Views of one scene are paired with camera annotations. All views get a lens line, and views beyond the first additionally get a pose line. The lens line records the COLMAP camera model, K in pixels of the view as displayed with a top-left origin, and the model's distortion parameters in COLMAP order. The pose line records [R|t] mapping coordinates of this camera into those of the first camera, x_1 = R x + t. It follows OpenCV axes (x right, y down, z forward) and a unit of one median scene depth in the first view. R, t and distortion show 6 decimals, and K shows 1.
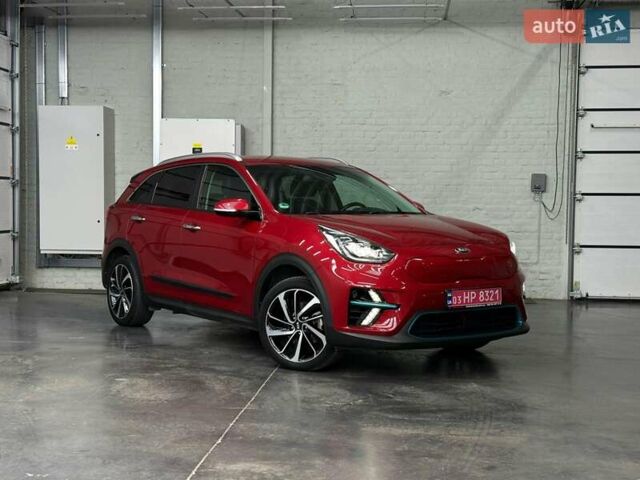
lens RADIAL K [[849.3, 0, 331.9], [0, 849.3, 252.7], [0, 0, 1]] dist [0.111742, -0.008001]
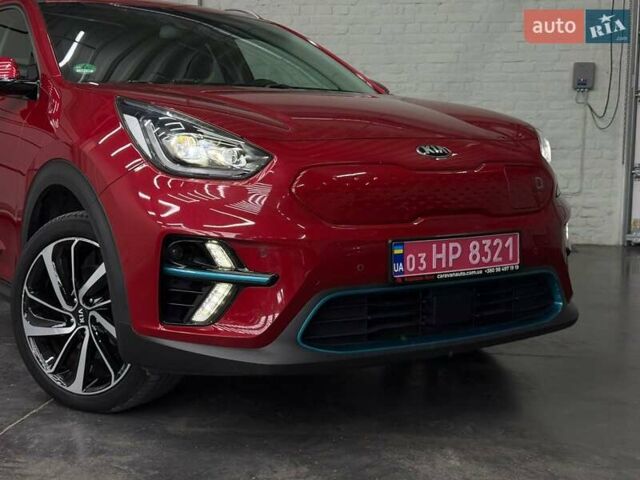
lens RADIAL K [[849.3, 0, 331.9], [0, 849.3, 252.7], [0, 0, 1]] dist [0.111742, -0.008001]
pose [[0.999452, -0.003457, -0.032908, 0.095773], [0.005759, 0.997523, 0.070110, 0.016001], [0.032585, -0.070261, 0.996996, 0.456313]]
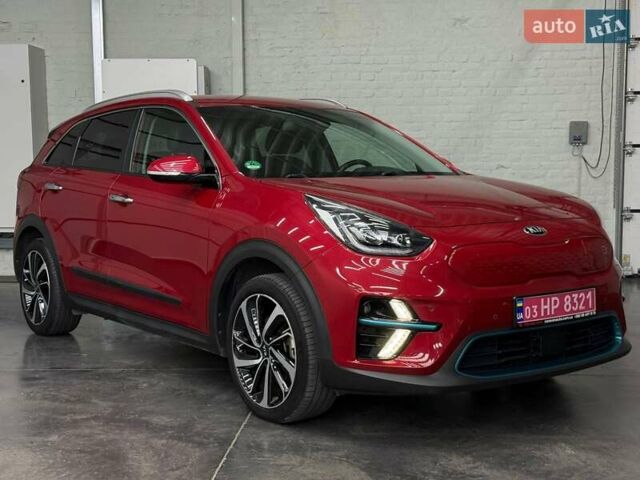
lens RADIAL K [[839.2, 0, 321.4], [0, 839.2, 259.2], [0, 0, 1]] dist [0.097006, -0.022295]
pose [[0.999826, -0.018286, 0.003629, -0.006070], [0.018073, 0.998484, 0.051992, -0.014294], [-0.004574, -0.051918, 0.998641, 0.315642]]
